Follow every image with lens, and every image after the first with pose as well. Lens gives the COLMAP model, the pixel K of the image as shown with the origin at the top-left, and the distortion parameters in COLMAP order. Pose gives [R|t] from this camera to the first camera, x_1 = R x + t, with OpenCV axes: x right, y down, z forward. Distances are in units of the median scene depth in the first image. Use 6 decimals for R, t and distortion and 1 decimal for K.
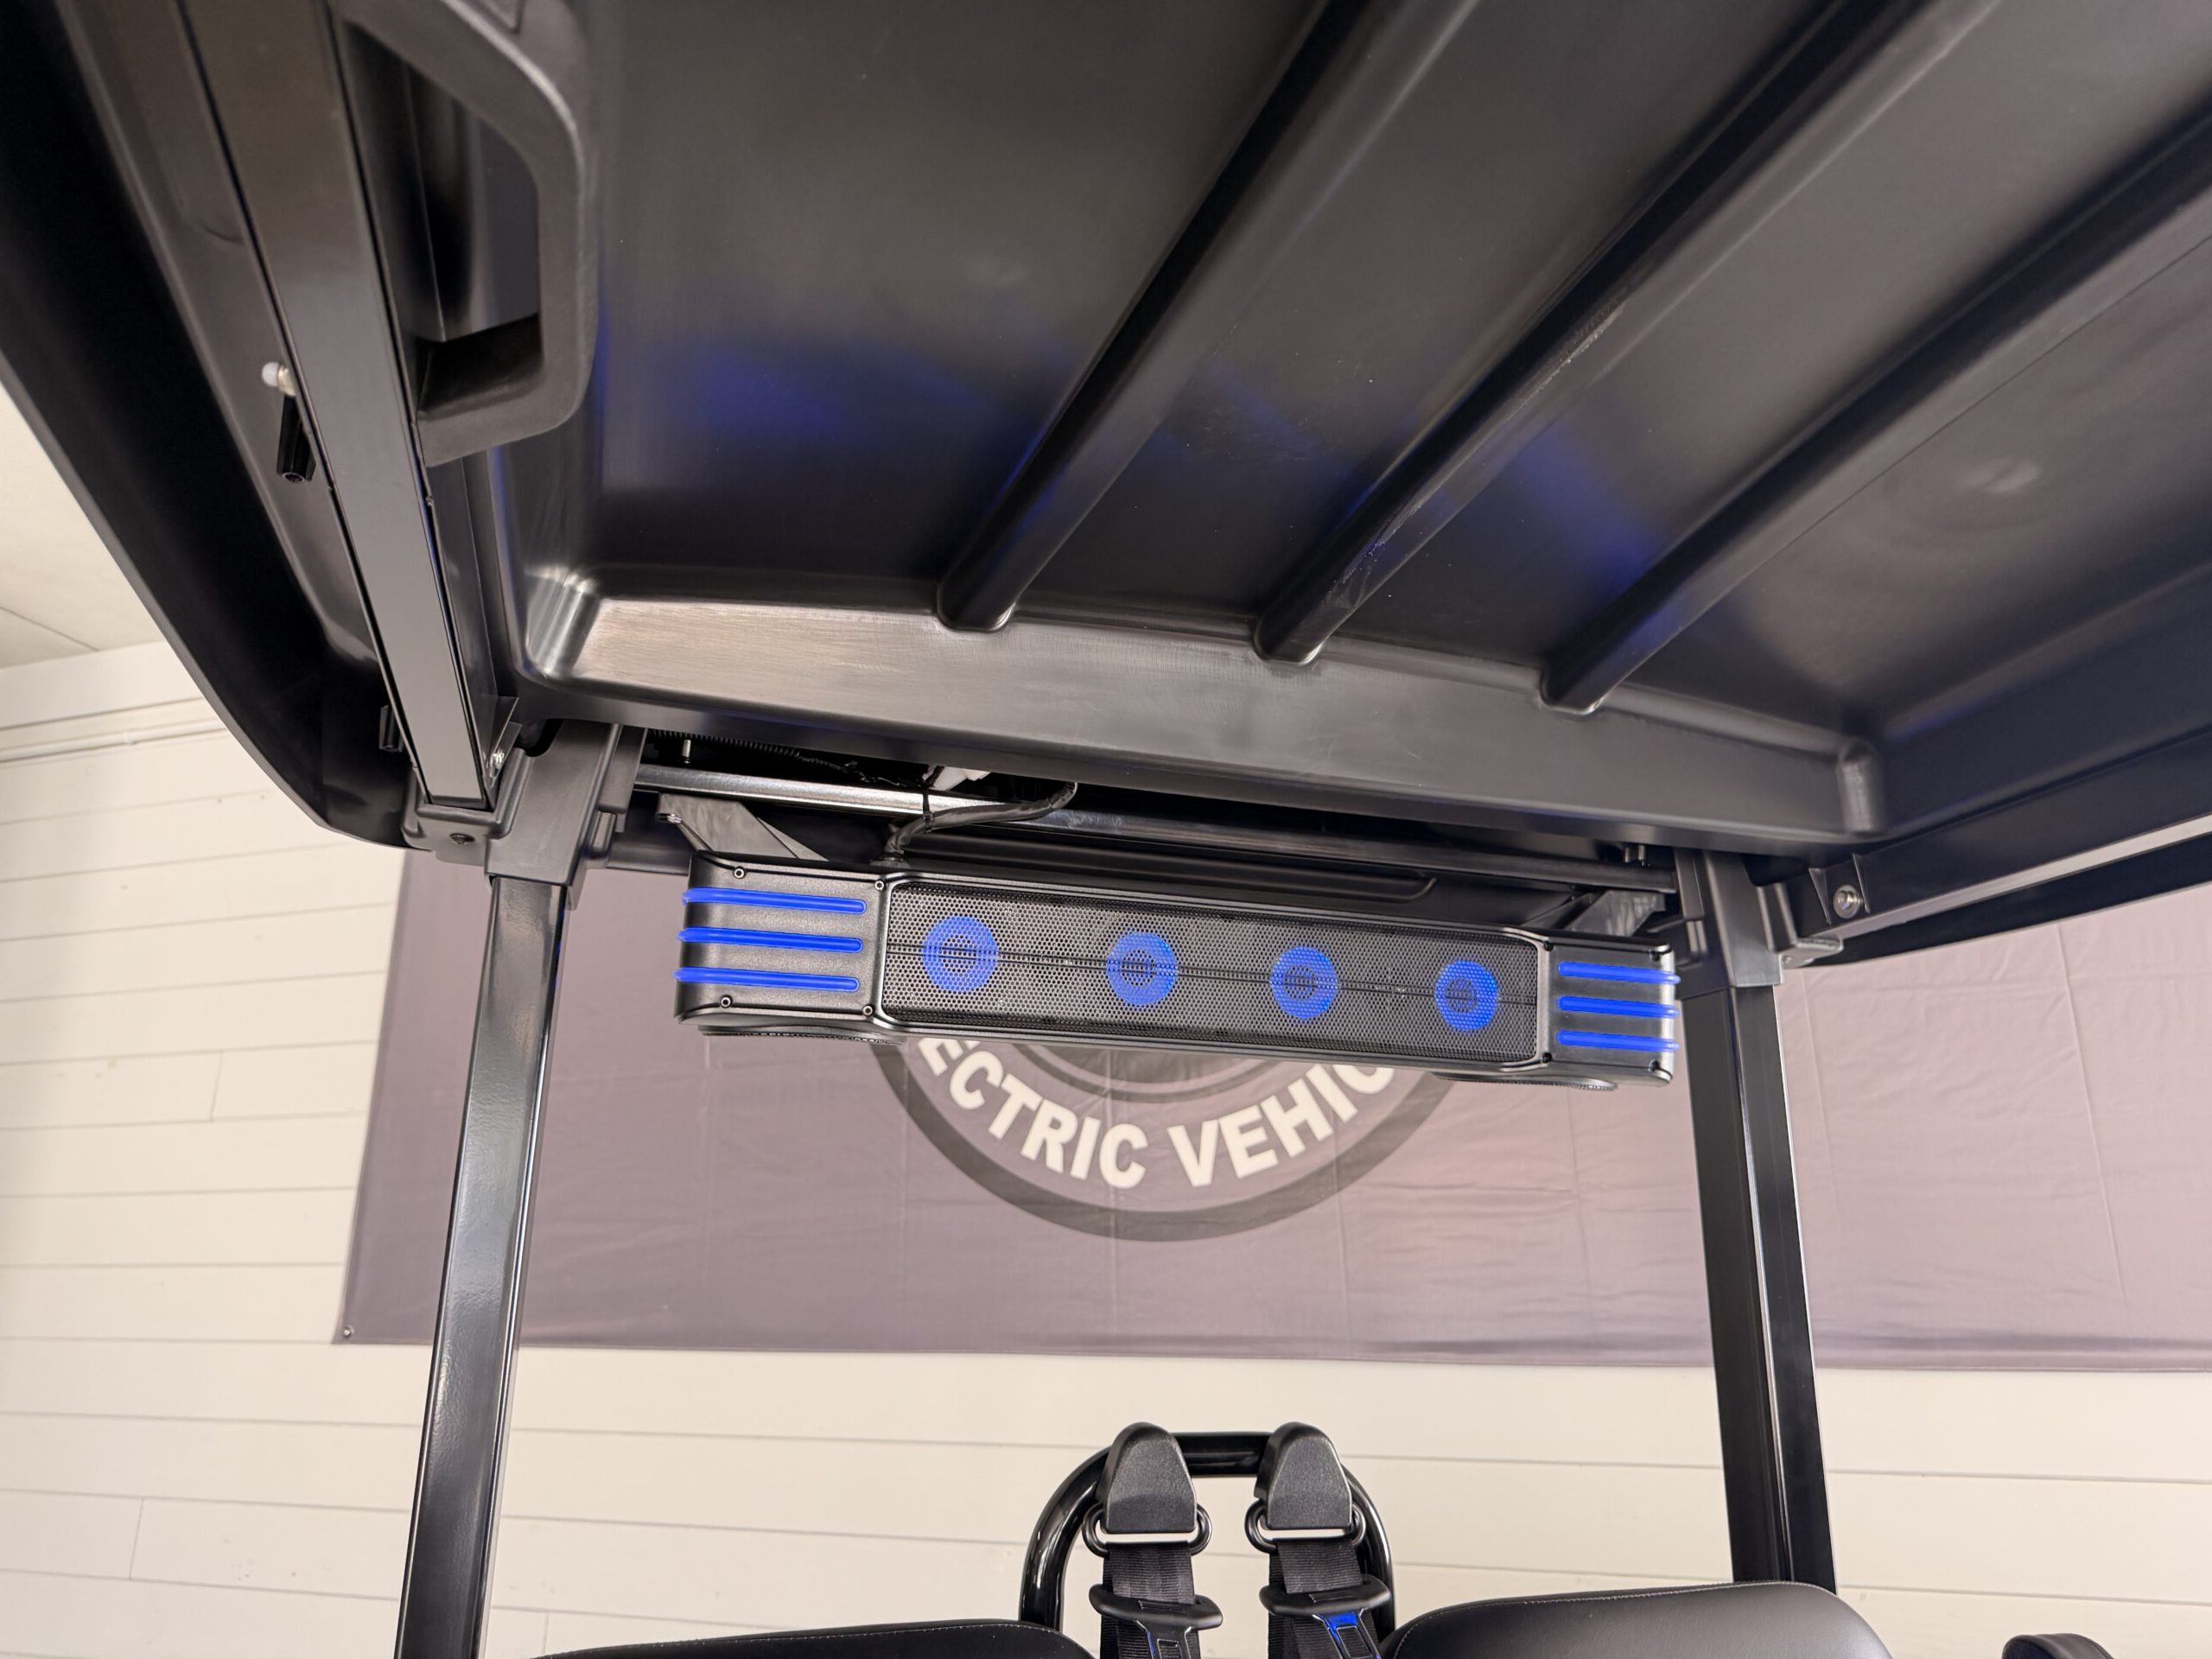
lens RADIAL K [[1602.6, 0, 1093.2], [0, 1602.6, 805.2], [0, 0, 1]] dist [0.001263, -0.007575]
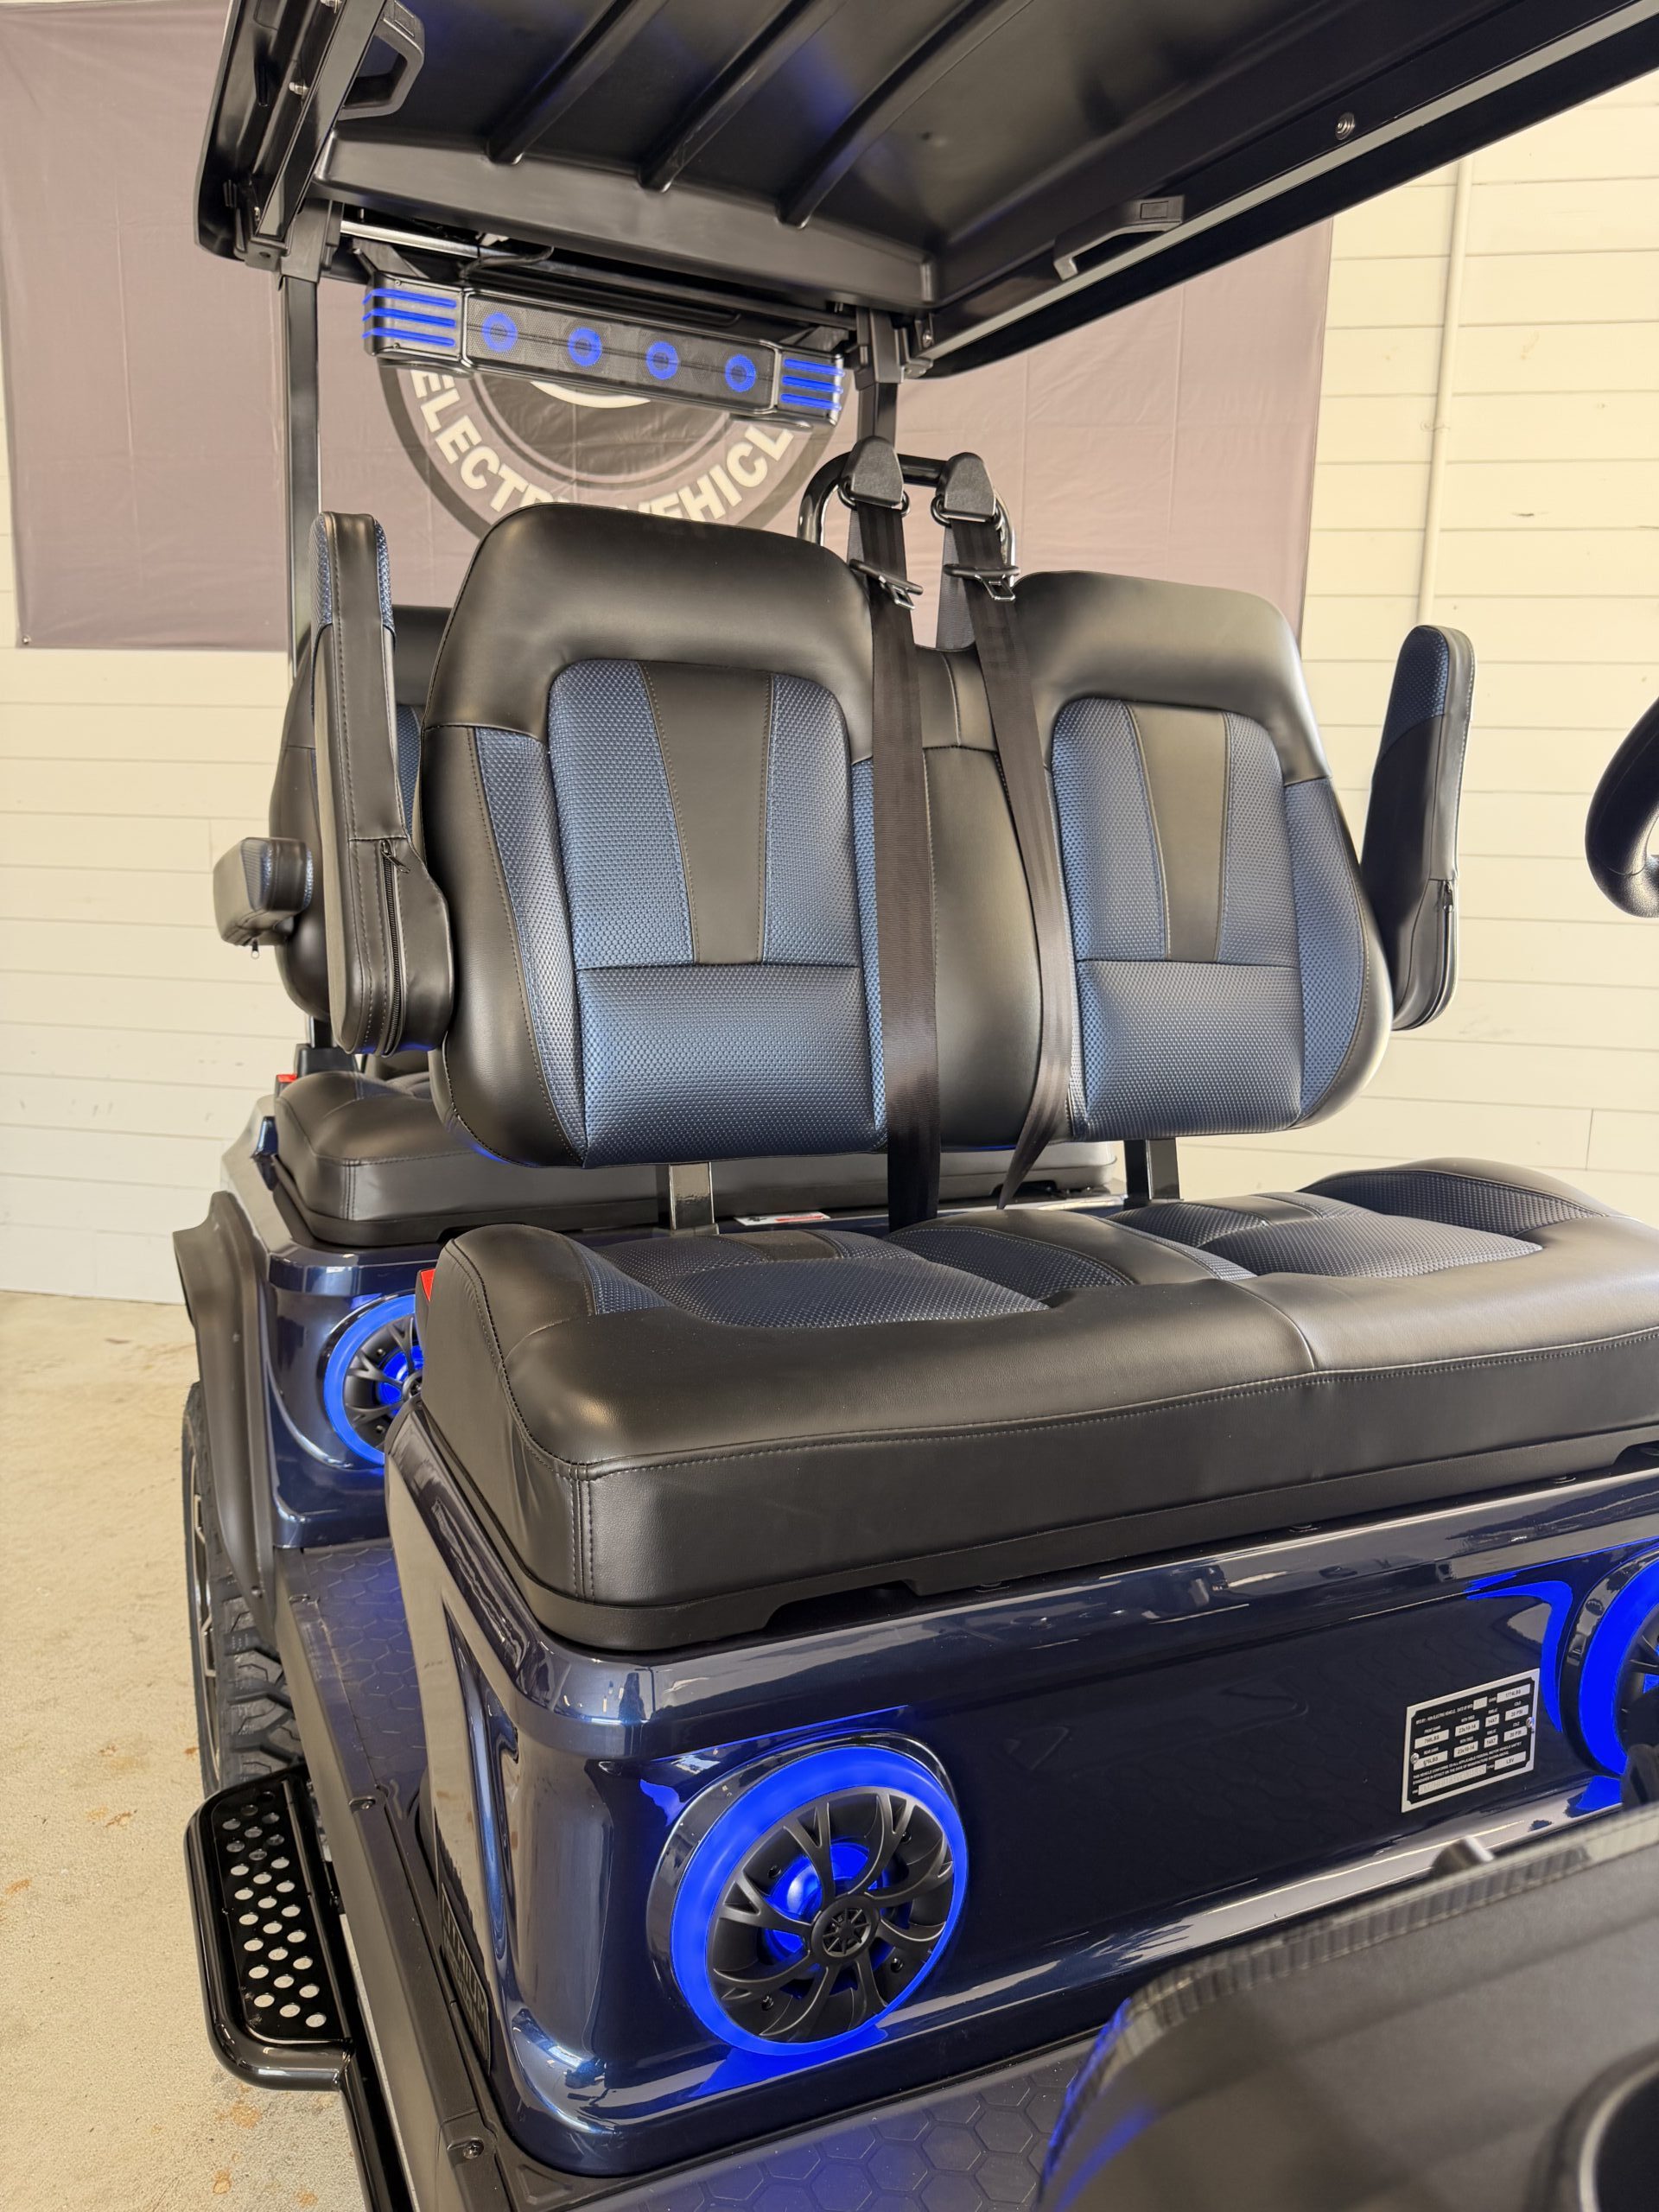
lens RADIAL K [[1667.9, 0, 783.3], [0, 1667.9, 1107.2], [0, 0, 1]] dist [0.000004, -0.002477]
pose [[0.992412, 0.009417, 0.122593, 0.029724], [-0.062807, 0.895993, 0.439604, 0.016041], [-0.105703, -0.443968, 0.889786, -1.449167]]
